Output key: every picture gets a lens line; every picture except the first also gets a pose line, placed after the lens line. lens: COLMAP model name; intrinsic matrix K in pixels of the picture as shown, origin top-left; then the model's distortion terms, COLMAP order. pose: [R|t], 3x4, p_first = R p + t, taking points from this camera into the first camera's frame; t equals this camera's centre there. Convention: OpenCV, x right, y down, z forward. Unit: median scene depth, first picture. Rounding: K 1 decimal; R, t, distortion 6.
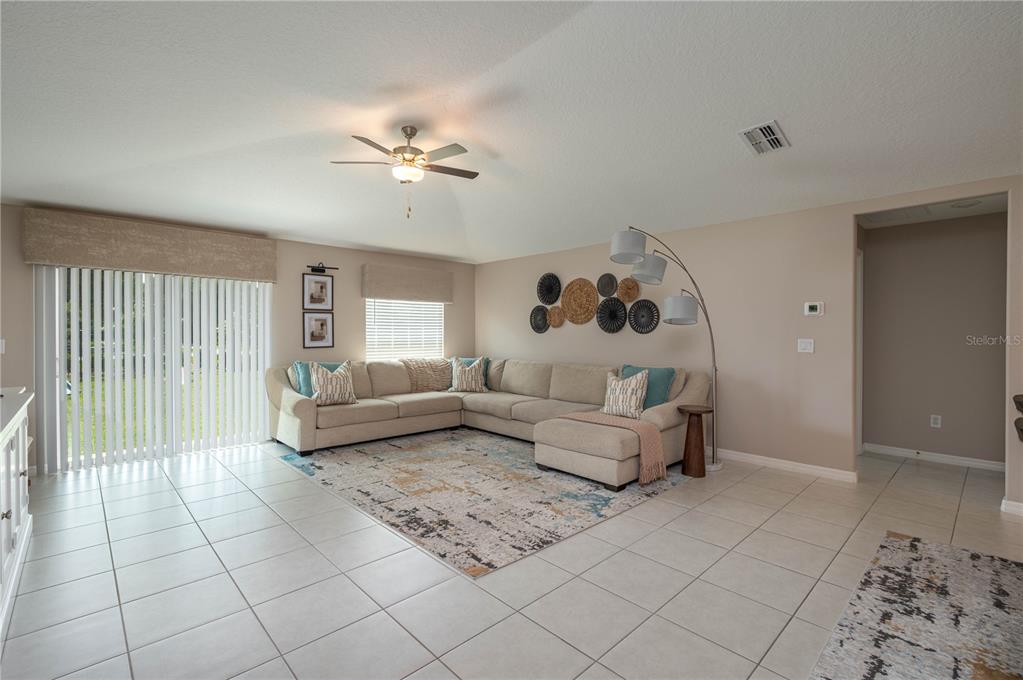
lens RADIAL K [[461.0, 0, 511.7], [0, 461.0, 338.7], [0, 0, 1]] dist [0.005013, 0.001005]
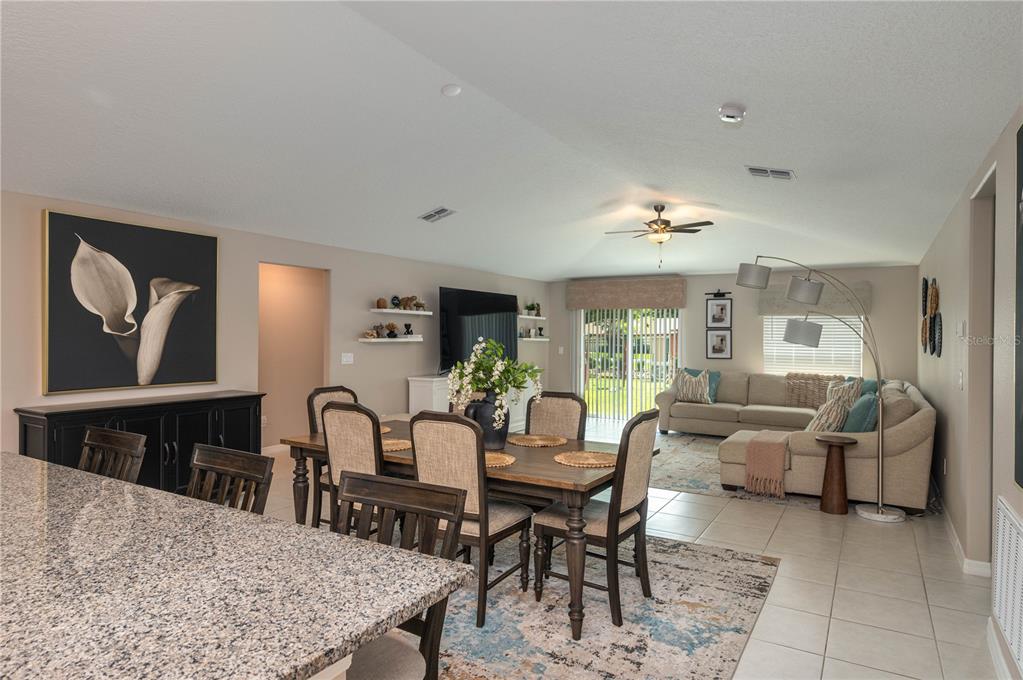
lens RADIAL K [[602.8, 0, 511.0], [0, 602.8, 337.8], [0, 0, 1]] dist [-0.000272, -0.000104]
pose [[0.270612, 0.006793, -0.962664, 0.996623], [-0.021030, 0.999778, 0.001144, -0.027136], [0.962459, 0.019935, 0.270695, 0.041106]]
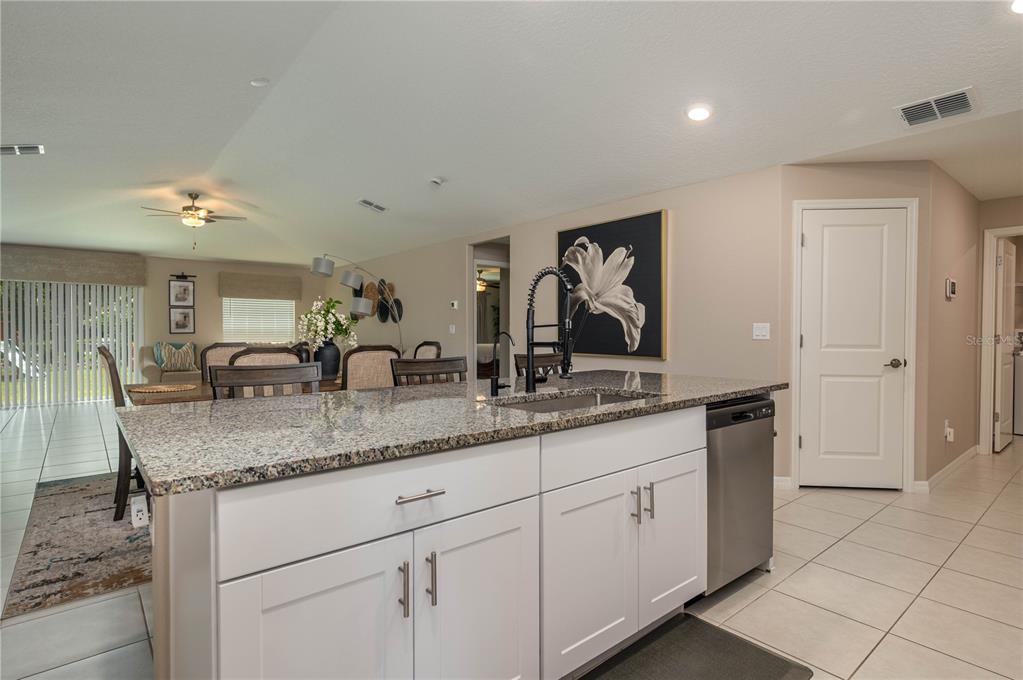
lens RADIAL K [[520.0, 0, 510.4], [0, 520.0, 340.2], [0, 0, 1]] dist [0.001246, 0.000126]
pose [[0.997980, 0.002230, -0.063483, 0.687357], [-0.001843, 0.999979, 0.006156, 0.029234], [0.063495, -0.006026, 0.997964, -0.515511]]
